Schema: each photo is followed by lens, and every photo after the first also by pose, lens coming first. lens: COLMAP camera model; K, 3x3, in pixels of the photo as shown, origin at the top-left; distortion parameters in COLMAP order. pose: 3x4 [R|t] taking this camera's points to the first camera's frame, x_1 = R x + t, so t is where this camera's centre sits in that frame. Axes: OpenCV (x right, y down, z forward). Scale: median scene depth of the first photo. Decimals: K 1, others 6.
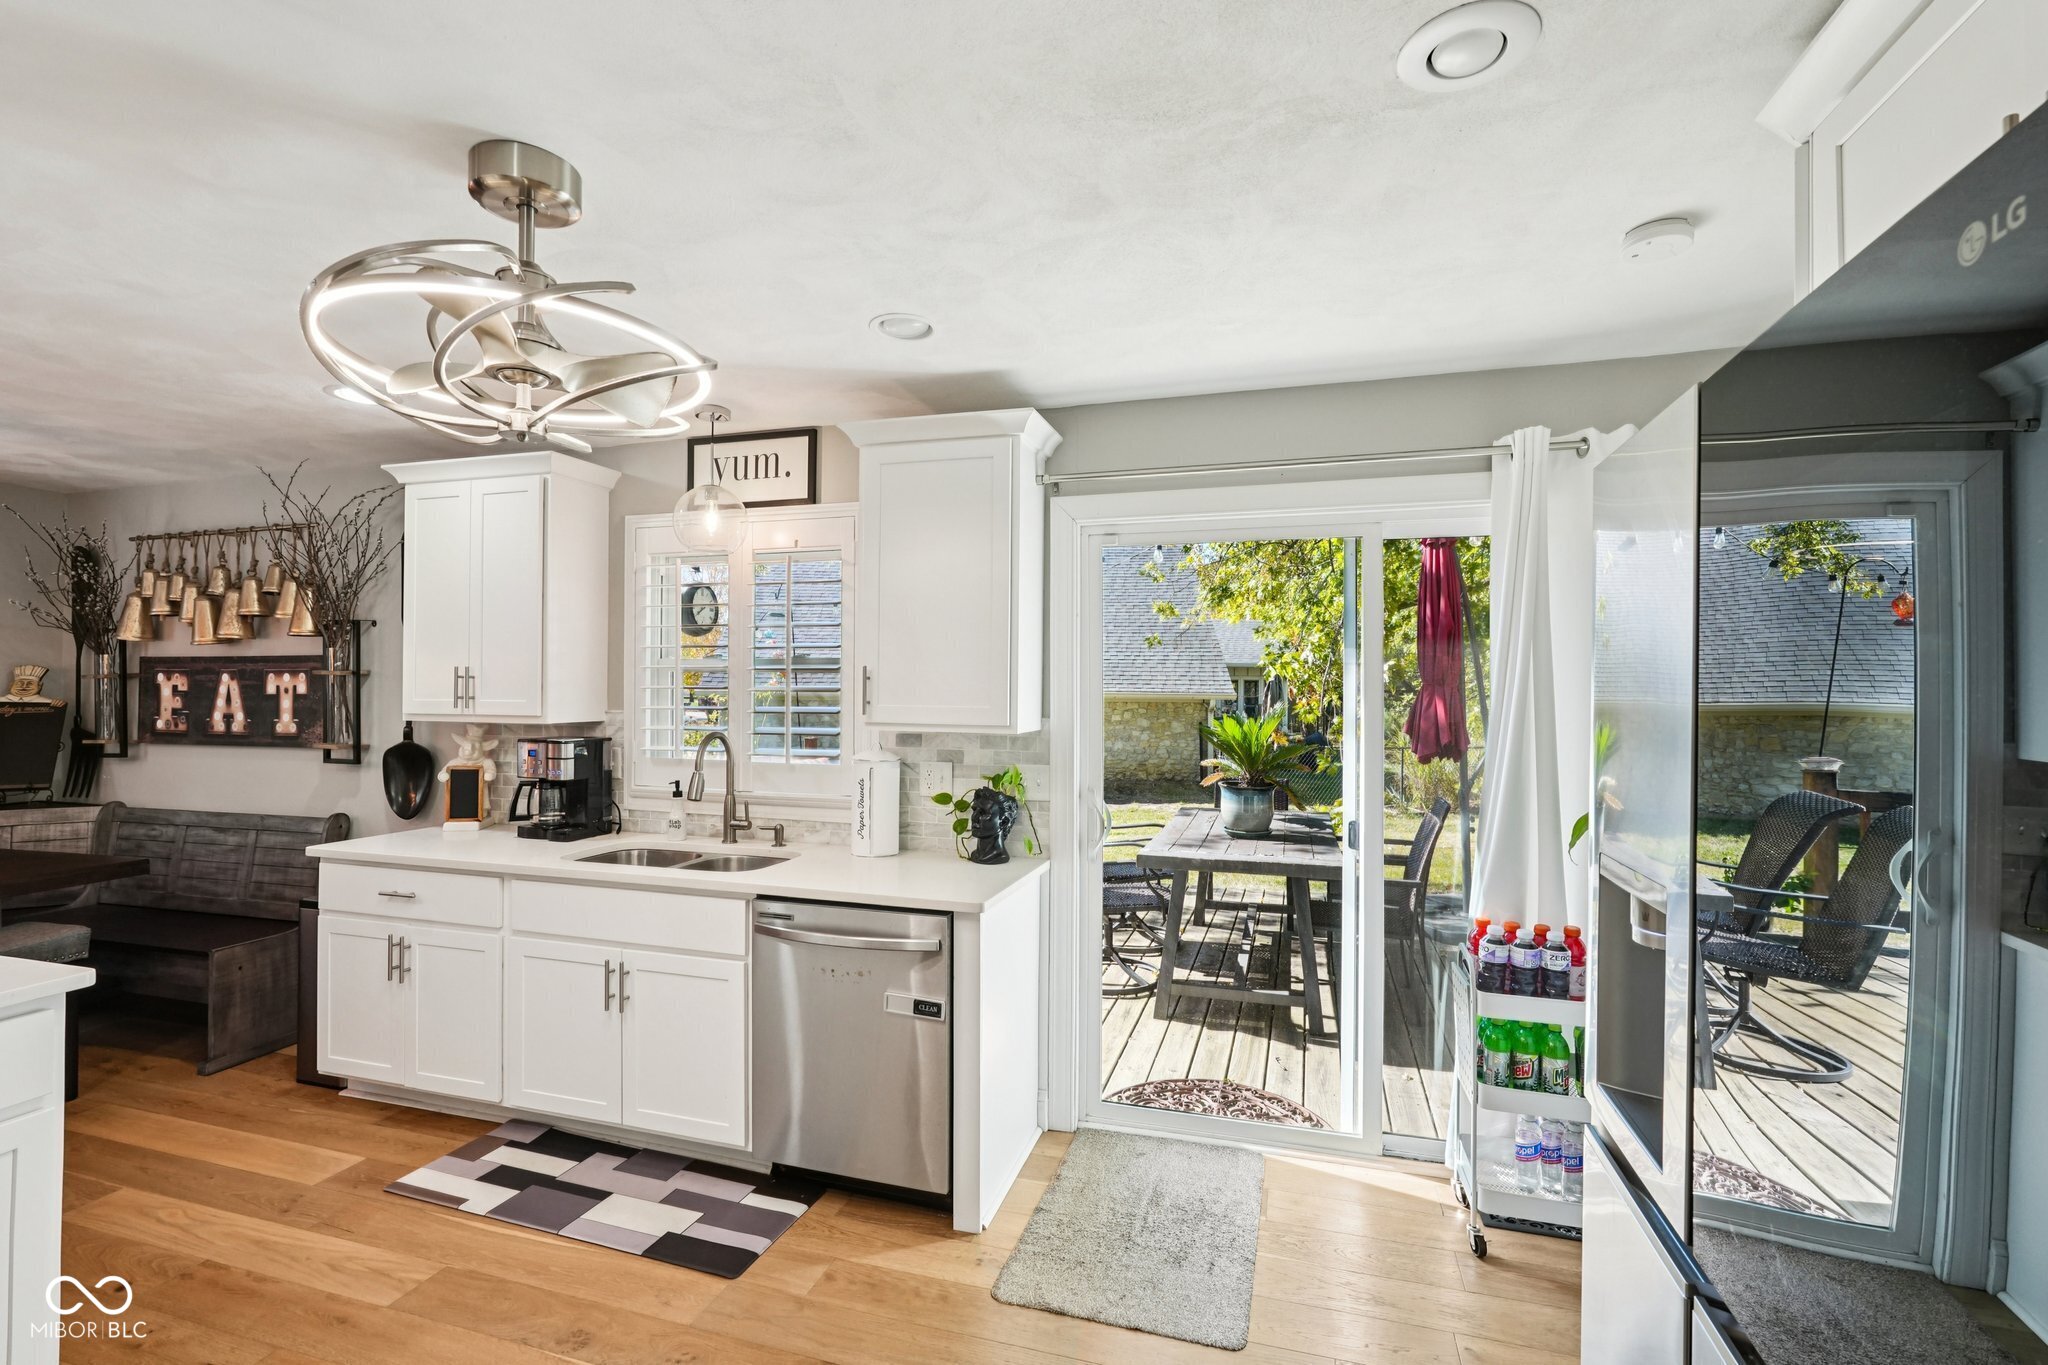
lens RADIAL K [[916.1, 0, 1034.5], [0, 916.1, 682.3], [0, 0, 1]] dist [-0.017178, 0.006479]
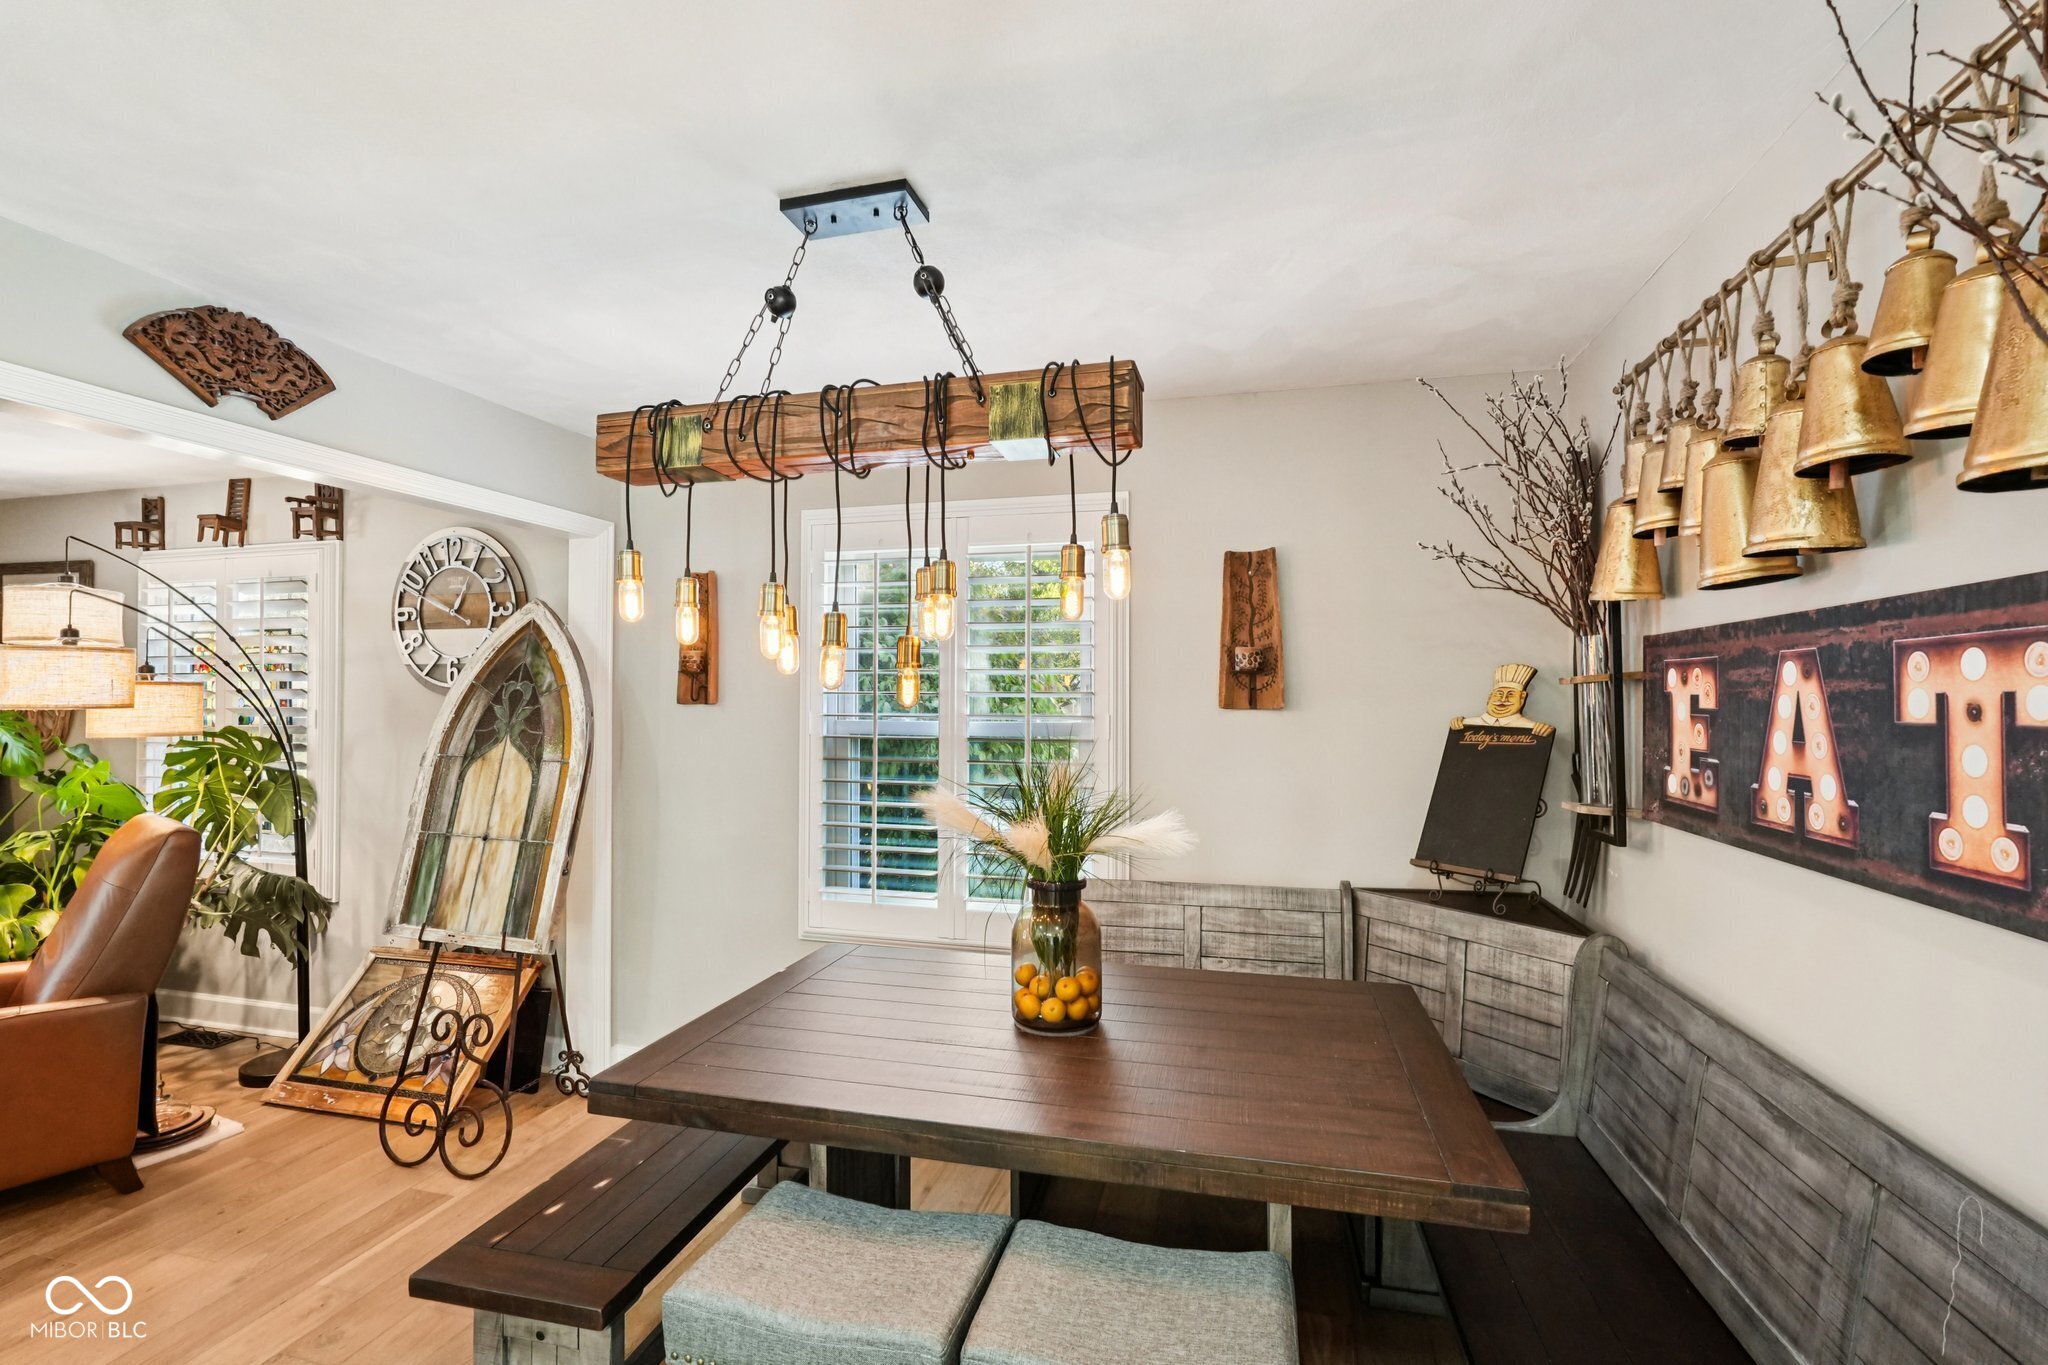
lens RADIAL K [[916.1, 0, 1010.8], [0, 916.1, 684.0], [0, 0, 1]] dist [-0.017178, 0.006479]
pose [[0.025264, -0.019911, -0.999483, -0.690988], [0.006139, 0.999786, -0.019762, 0.005369], [0.999662, -0.005636, 0.025381, 0.869562]]
